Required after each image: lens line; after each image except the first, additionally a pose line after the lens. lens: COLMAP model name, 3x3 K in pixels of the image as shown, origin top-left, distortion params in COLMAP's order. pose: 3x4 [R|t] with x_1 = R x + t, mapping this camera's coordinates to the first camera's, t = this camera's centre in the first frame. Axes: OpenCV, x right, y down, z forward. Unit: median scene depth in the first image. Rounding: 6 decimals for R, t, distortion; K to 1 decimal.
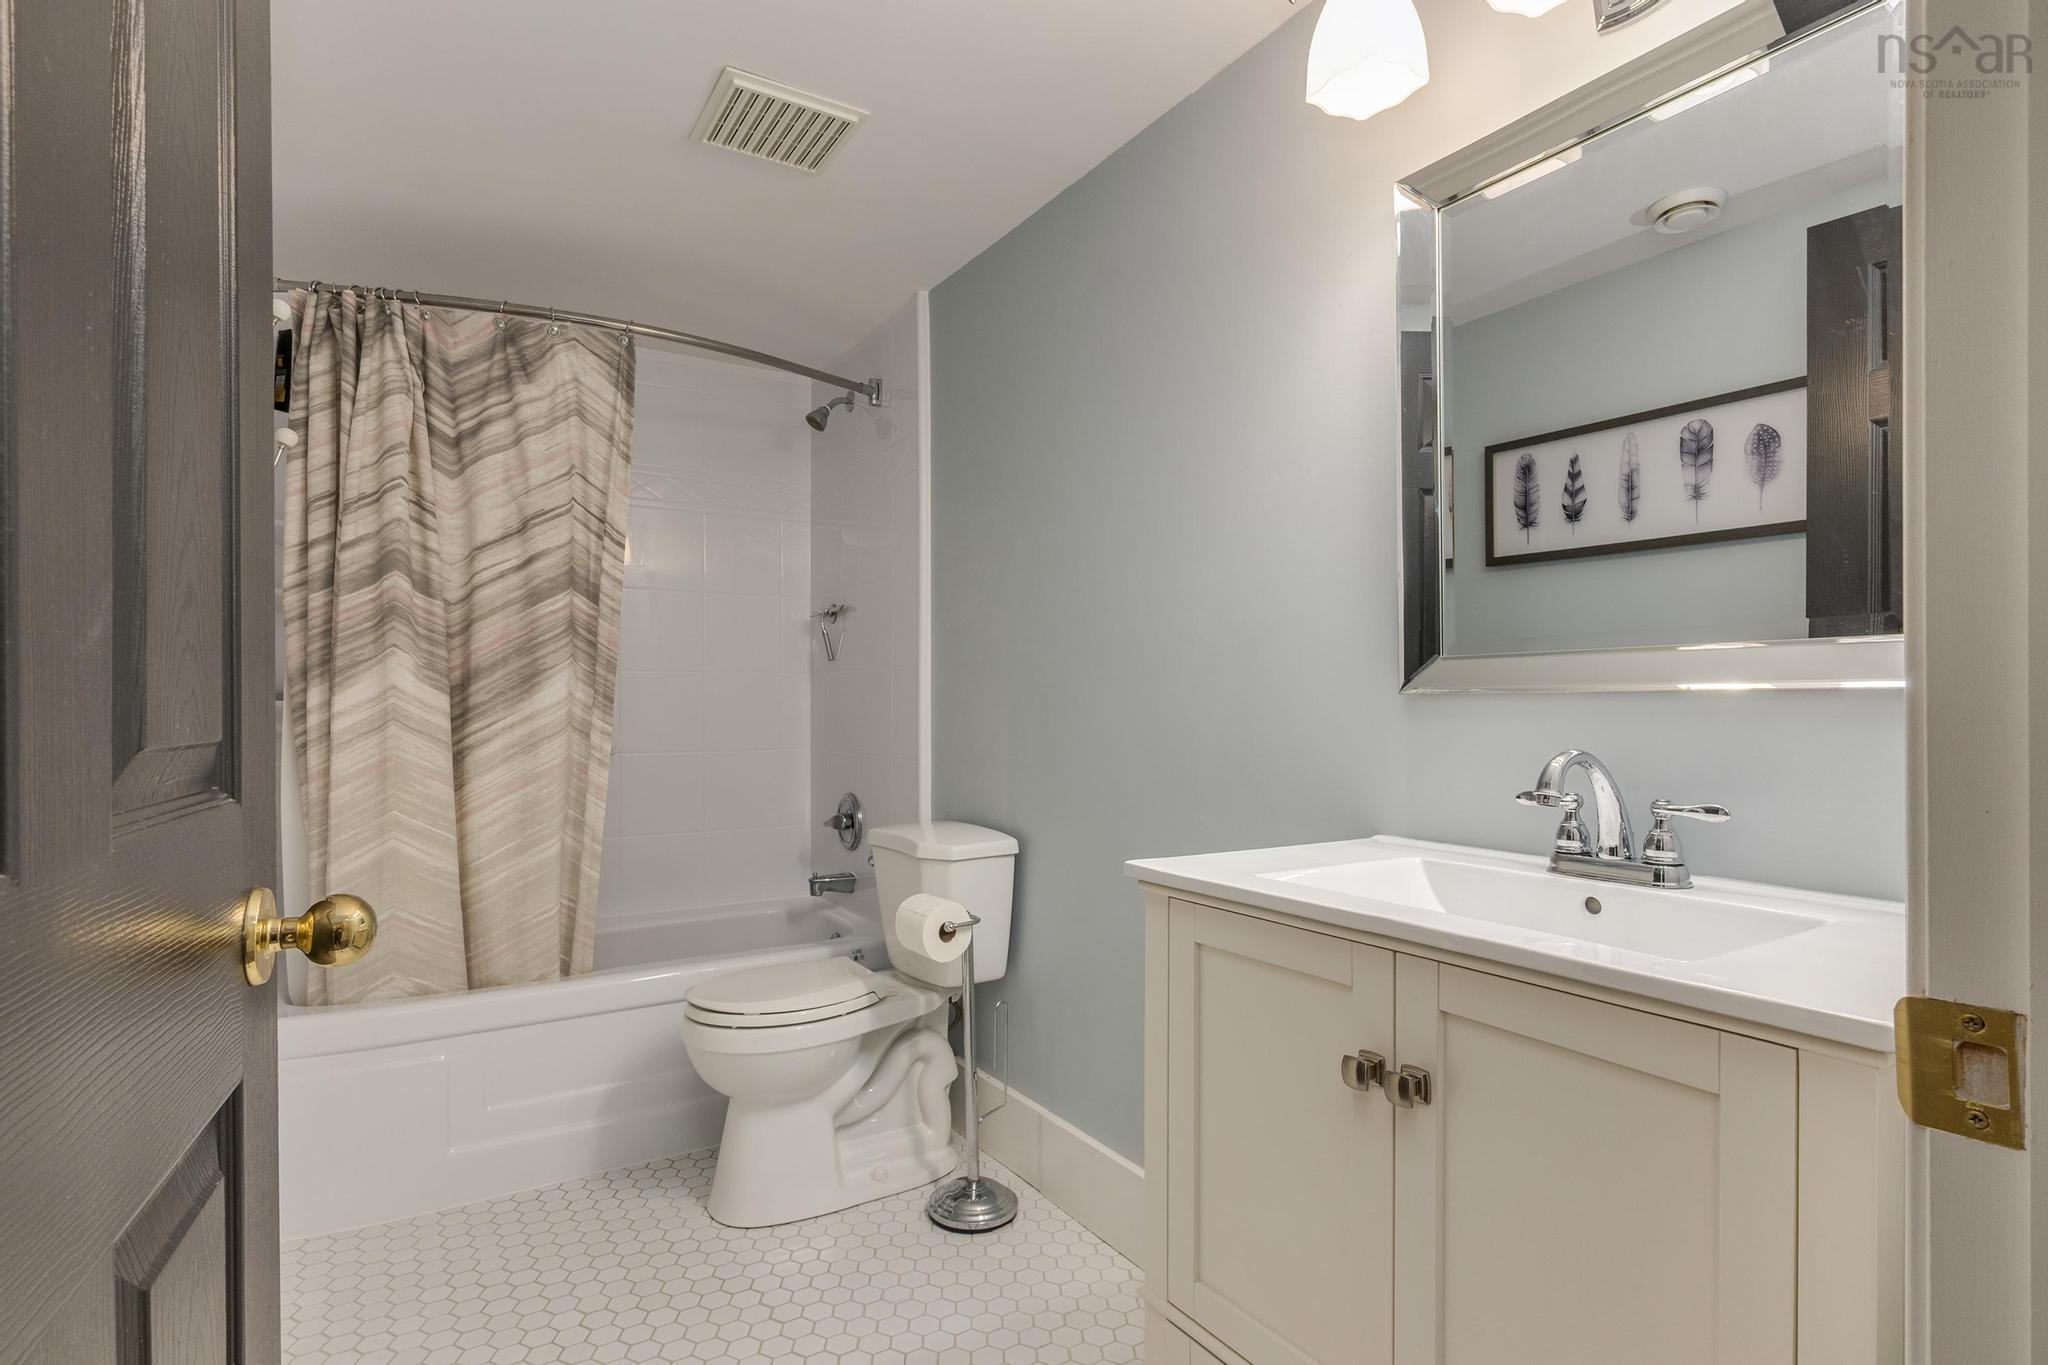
lens RADIAL K [[1017.5, 0, 1026.2], [0, 1017.5, 690.3], [0, 0, 1]] dist [-0.002367, 0.001100]
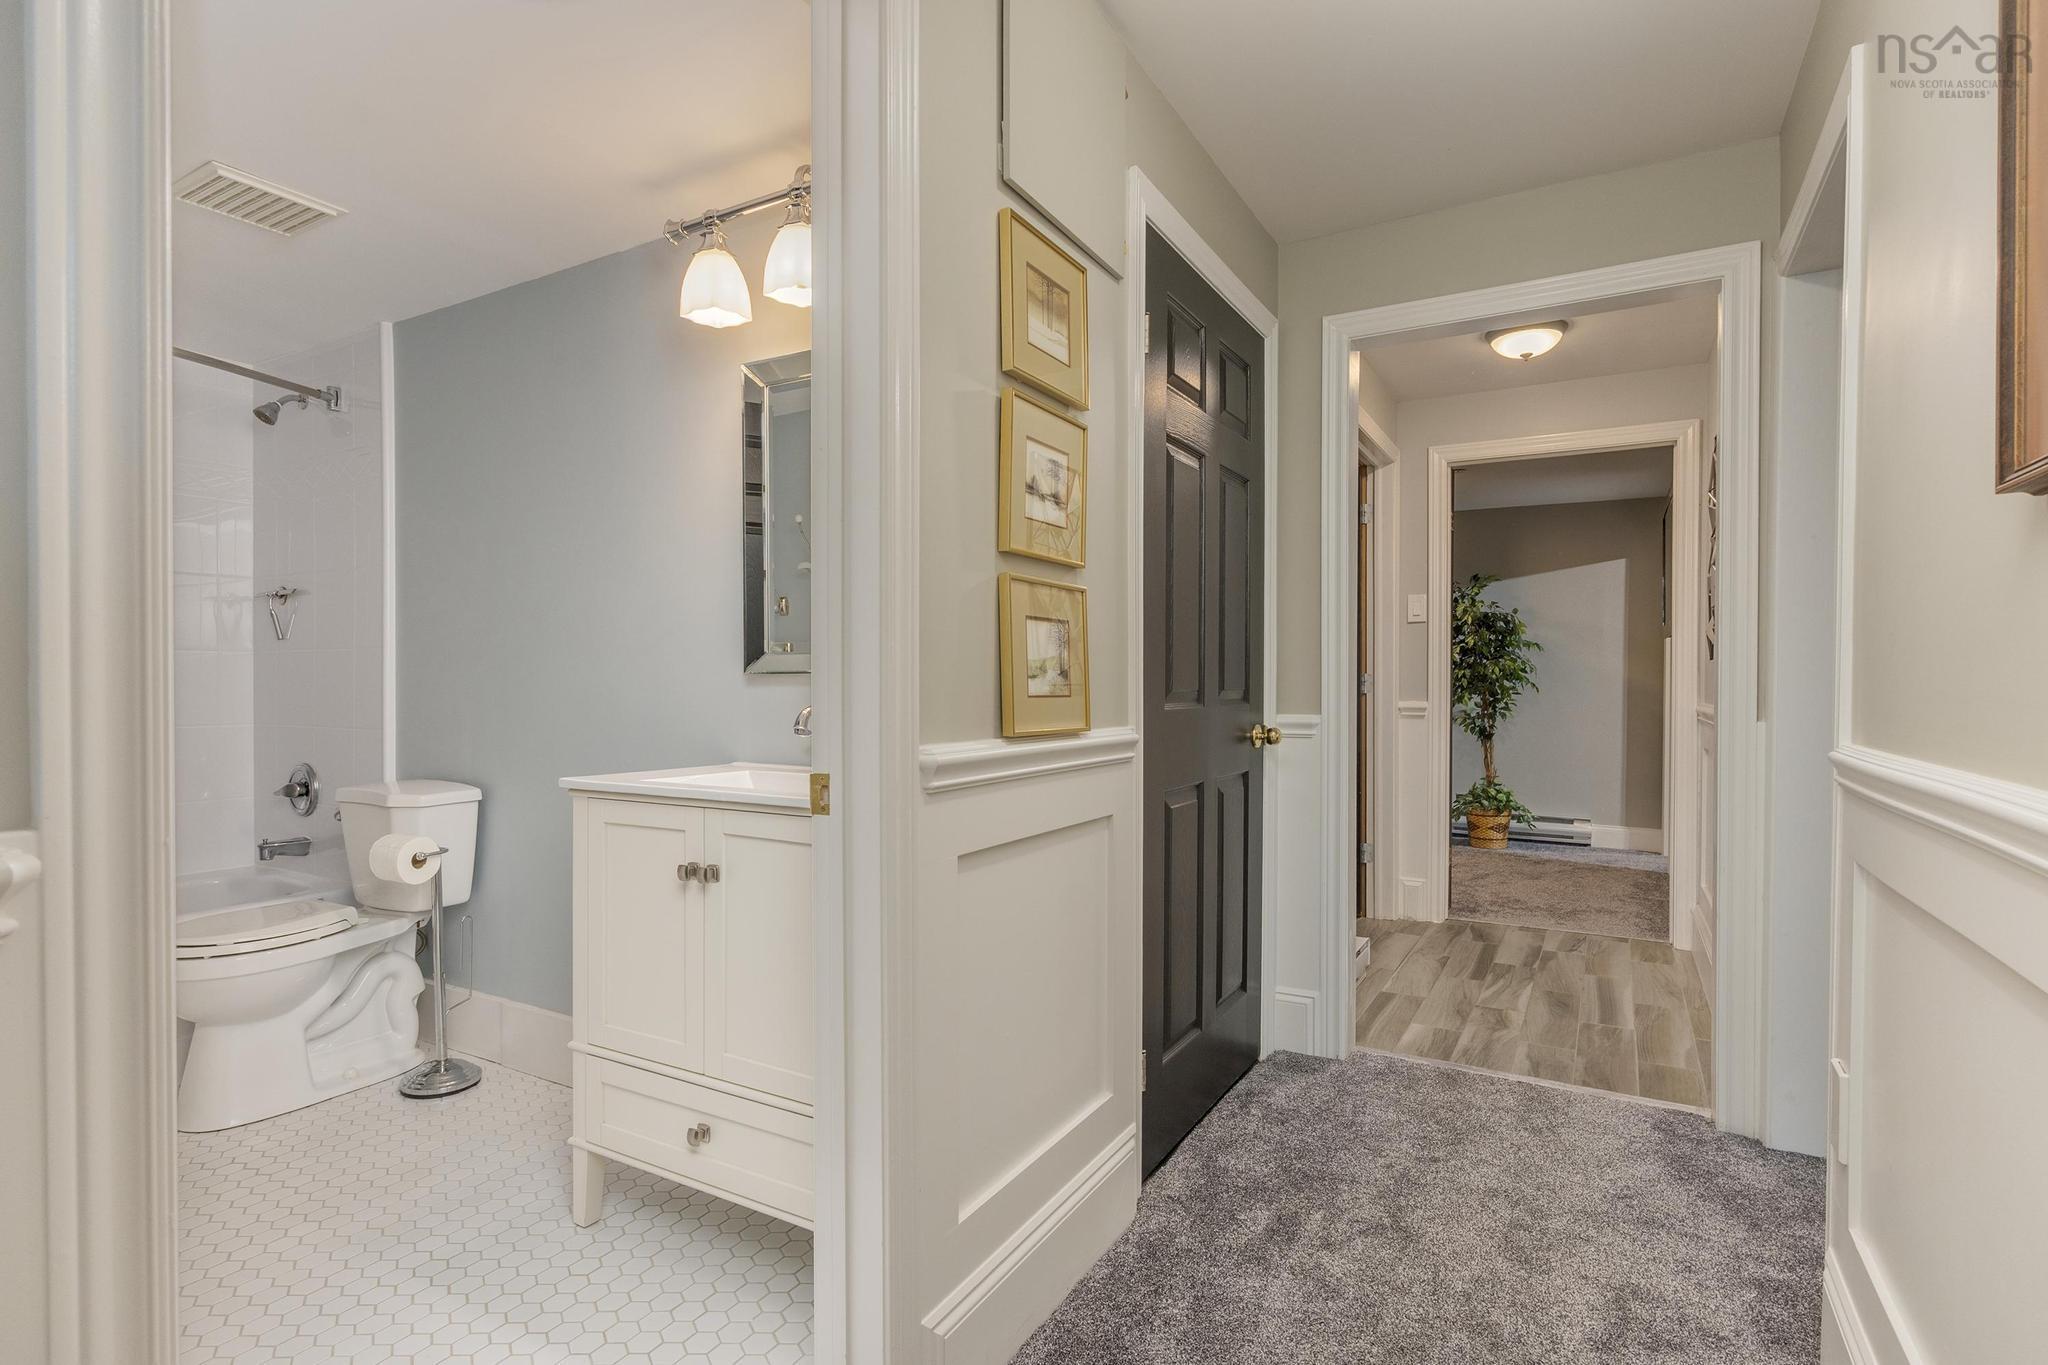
lens RADIAL K [[1017.5, 0, 1026.2], [0, 1017.5, 690.3], [0, 0, 1]] dist [-0.002367, 0.001100]
pose [[0.883408, -0.001154, 0.468603, -0.001901], [-0.008784, 0.999780, 0.019023, -0.005151], [-0.468522, -0.020921, 0.883204, -0.418359]]
